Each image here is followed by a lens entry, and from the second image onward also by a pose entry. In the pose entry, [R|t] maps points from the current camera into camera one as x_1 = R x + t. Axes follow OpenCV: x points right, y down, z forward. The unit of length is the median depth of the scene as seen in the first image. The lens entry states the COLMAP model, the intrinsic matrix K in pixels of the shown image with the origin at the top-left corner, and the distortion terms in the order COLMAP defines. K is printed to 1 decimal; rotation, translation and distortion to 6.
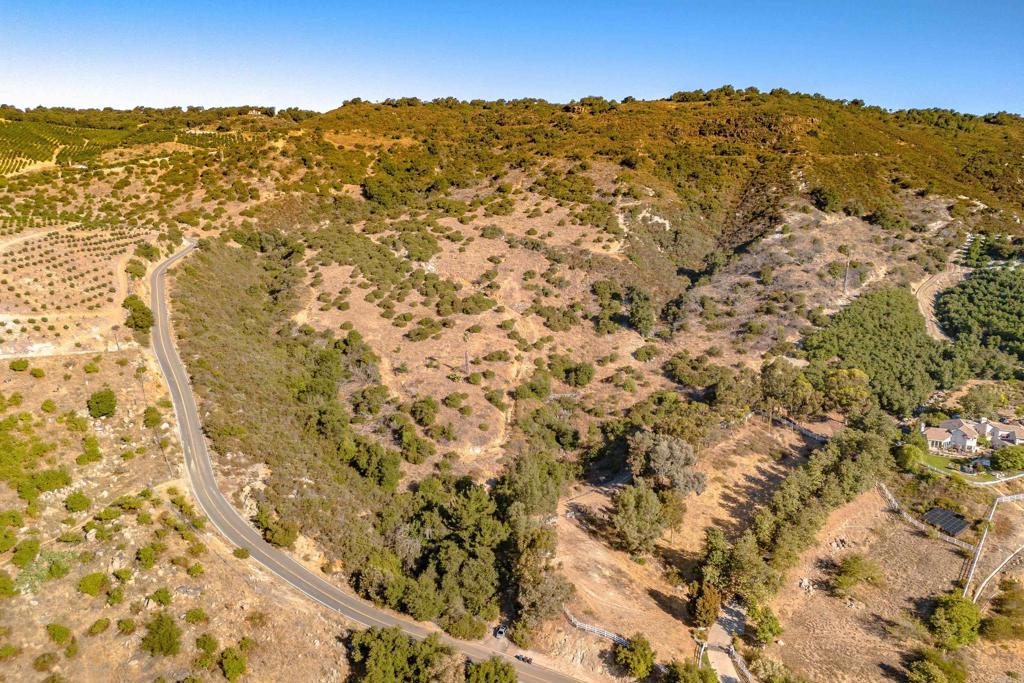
lens RADIAL K [[873.1, 0, 512.0], [0, 873.1, 341.5], [0, 0, 1]] dist [0.074928, -0.089676]
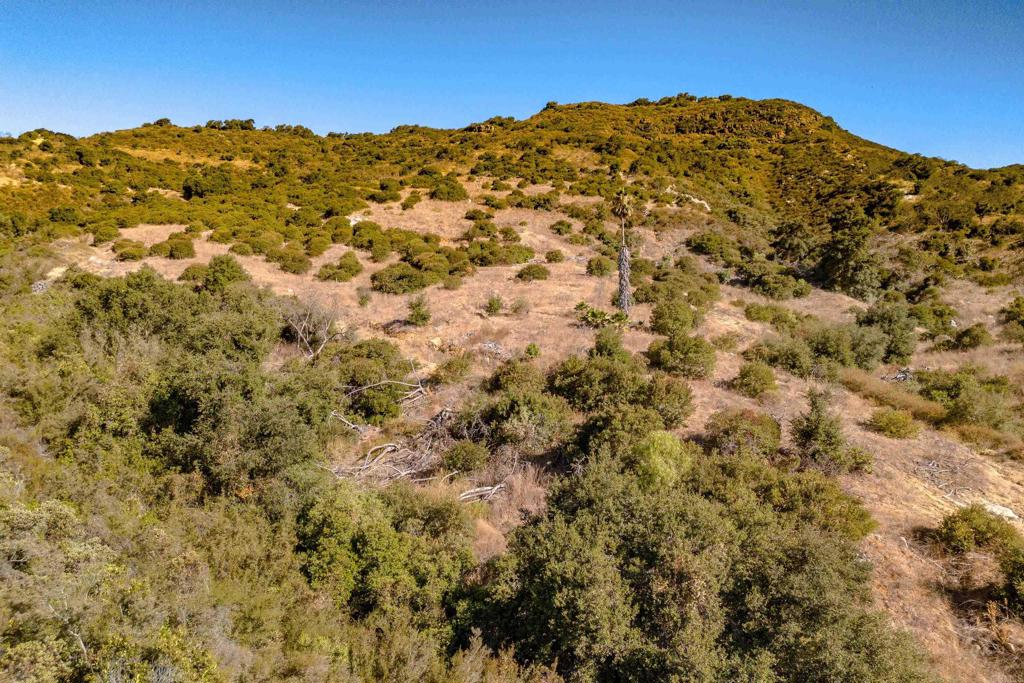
lens RADIAL K [[773.2, 0, 512.0], [0, 773.2, 341.5], [0, 0, 1]] dist [0.049645, -0.057933]
pose [[0.959187, -0.001692, 0.282766, -0.116978], [0.061594, 0.977221, -0.203088, 0.068669], [-0.275981, 0.212216, 0.937443, 0.498970]]
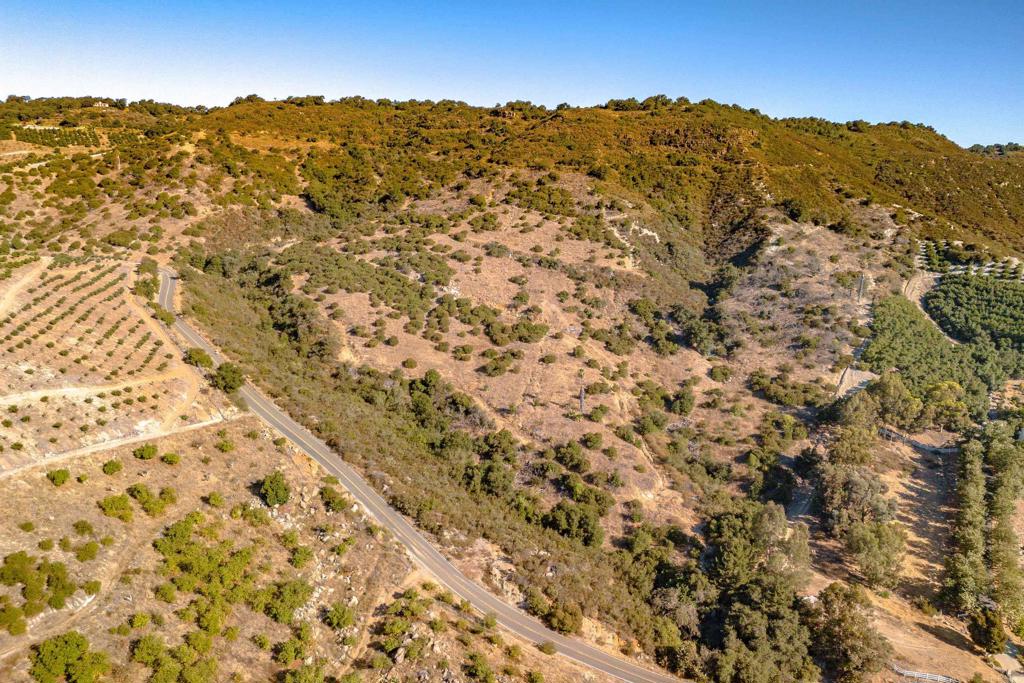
lens RADIAL K [[873.1, 0, 512.0], [0, 873.1, 341.5], [0, 0, 1]] dist [0.074928, -0.089676]
pose [[0.958384, -0.059132, 0.279292, -0.263184], [0.052904, 0.998155, 0.029792, -0.048604], [-0.280538, -0.013777, 0.959744, 0.062965]]
